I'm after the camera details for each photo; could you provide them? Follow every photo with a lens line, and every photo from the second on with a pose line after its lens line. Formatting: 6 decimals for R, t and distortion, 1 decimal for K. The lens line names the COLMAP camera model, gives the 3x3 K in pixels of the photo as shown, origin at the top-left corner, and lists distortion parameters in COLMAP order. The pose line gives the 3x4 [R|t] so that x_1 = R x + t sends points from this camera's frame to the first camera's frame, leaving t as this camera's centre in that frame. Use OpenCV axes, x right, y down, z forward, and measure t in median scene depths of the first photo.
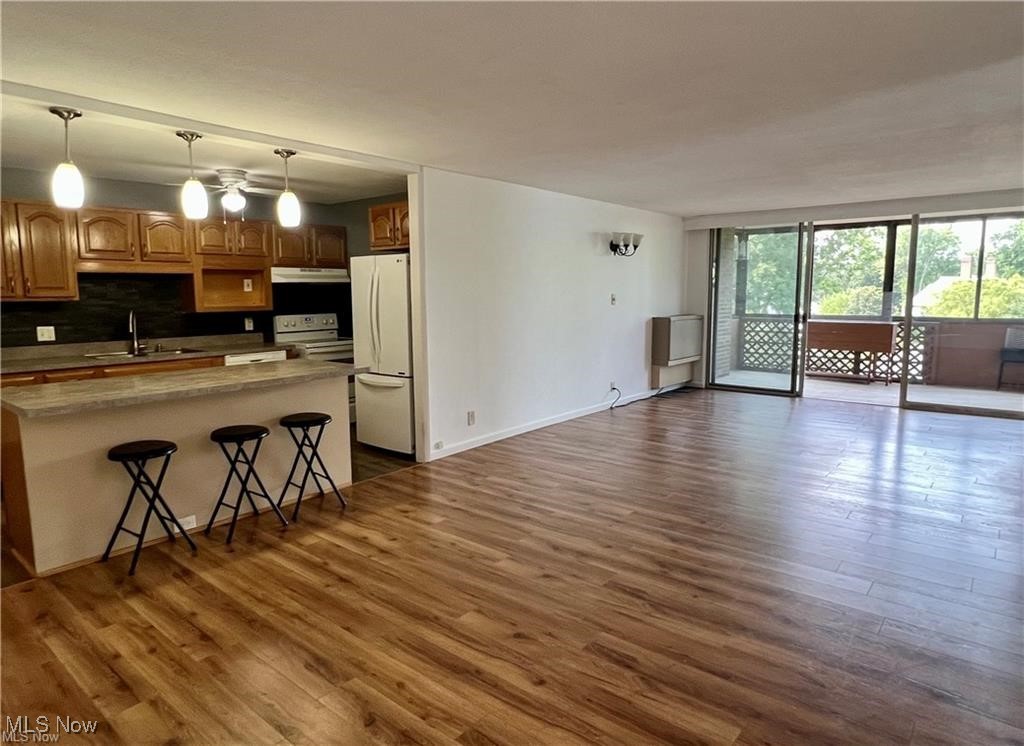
lens RADIAL K [[623.6, 0, 512.6], [0, 623.6, 367.5], [0, 0, 1]] dist [0.002212, -0.001617]
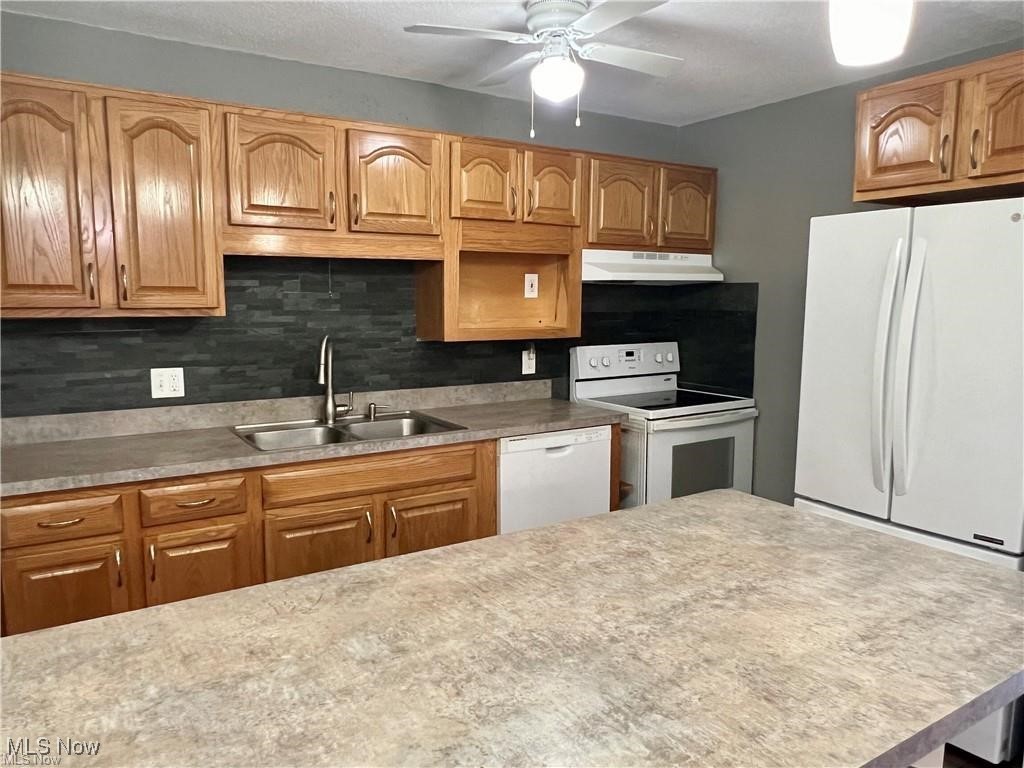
lens RADIAL K [[727.3, 0, 512.3], [0, 727.3, 389.2], [0, 0, 1]] dist [-0.011668, -0.005323]
pose [[0.952516, 0.050601, -0.300255, -0.289844], [-0.048125, 0.998719, 0.015642, -0.063447], [0.300662, -0.000449, 0.953731, 0.486801]]
